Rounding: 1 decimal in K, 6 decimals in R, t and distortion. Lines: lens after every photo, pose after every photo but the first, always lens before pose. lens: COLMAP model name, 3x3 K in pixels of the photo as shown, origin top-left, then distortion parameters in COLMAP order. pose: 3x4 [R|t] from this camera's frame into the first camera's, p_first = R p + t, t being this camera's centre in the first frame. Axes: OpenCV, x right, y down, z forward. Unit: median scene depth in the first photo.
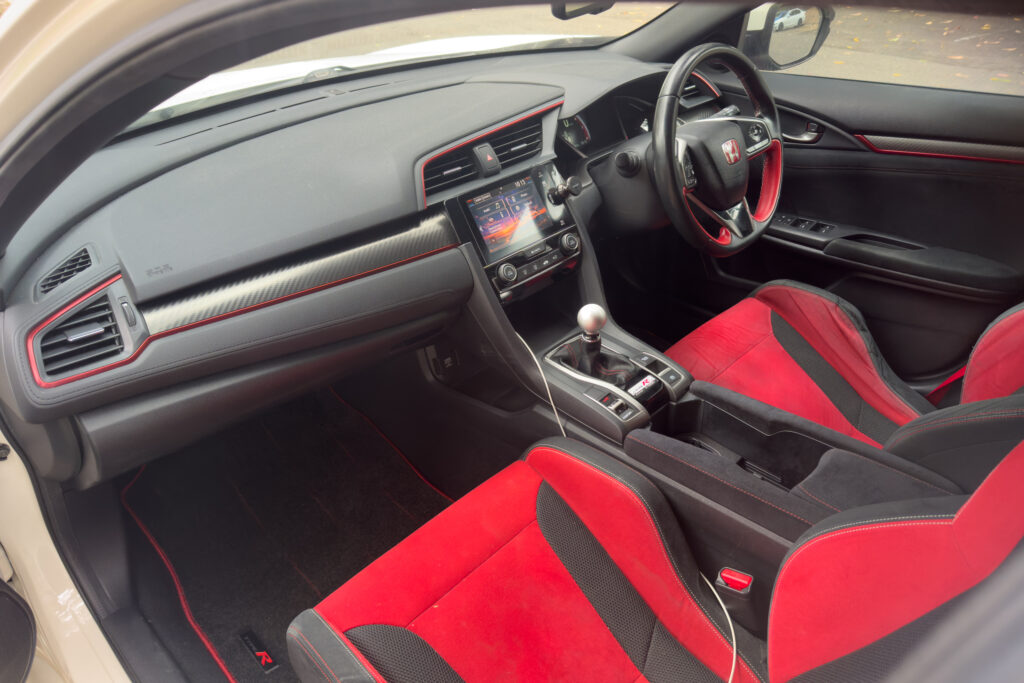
lens RADIAL K [[737.9, 0, 512.0], [0, 737.9, 341.5], [0, 0, 1]] dist [0.059408, -0.000656]
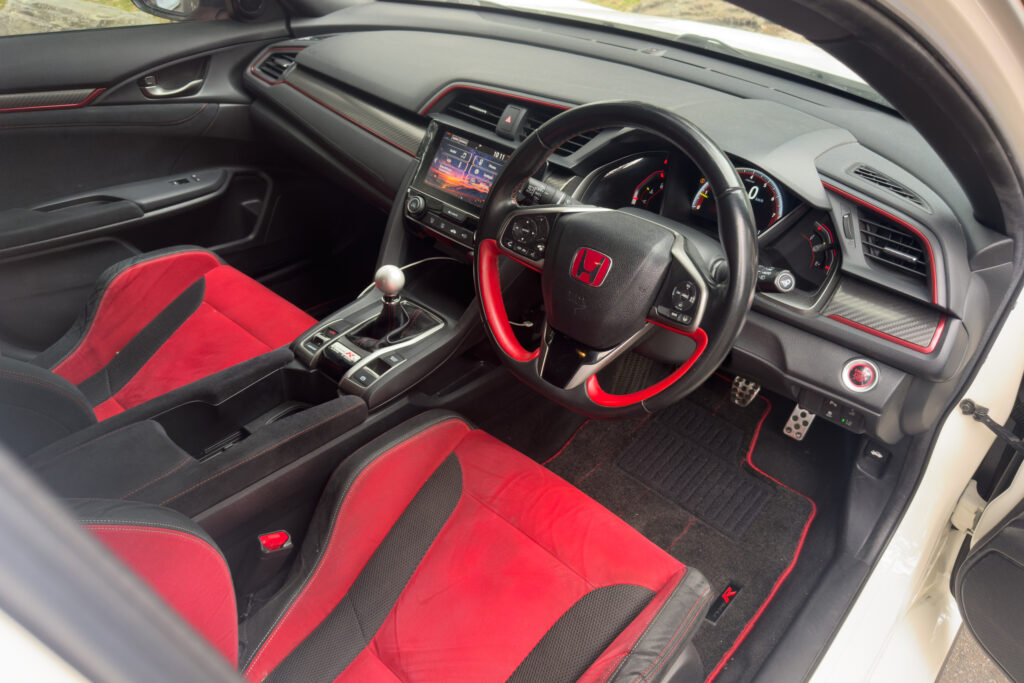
lens RADIAL K [[707.5, 0, 506.9], [0, 707.5, 360.3], [0, 0, 1]] dist [0.142977, -0.276133]
pose [[0.036677, 0.619765, -0.783930, 0.929321], [-0.569808, 0.657411, 0.493081, -0.520539], [0.820959, 0.428605, 0.377259, 0.814116]]
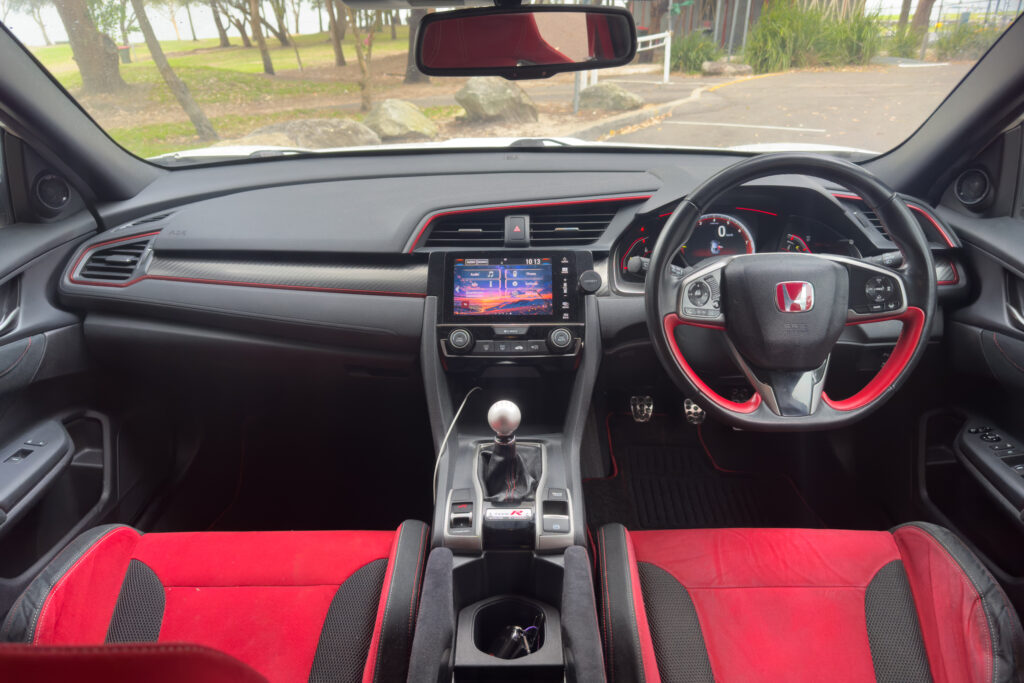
lens RADIAL K [[725.7, 0, 474.7], [0, 725.7, 340.7], [0, 0, 1]] dist [0.072985, 0.000494]
pose [[0.687946, 0.303207, -0.659390, 0.623781], [-0.389925, 0.920698, 0.016553, -0.113431], [0.612118, 0.245725, 0.751619, 0.304872]]
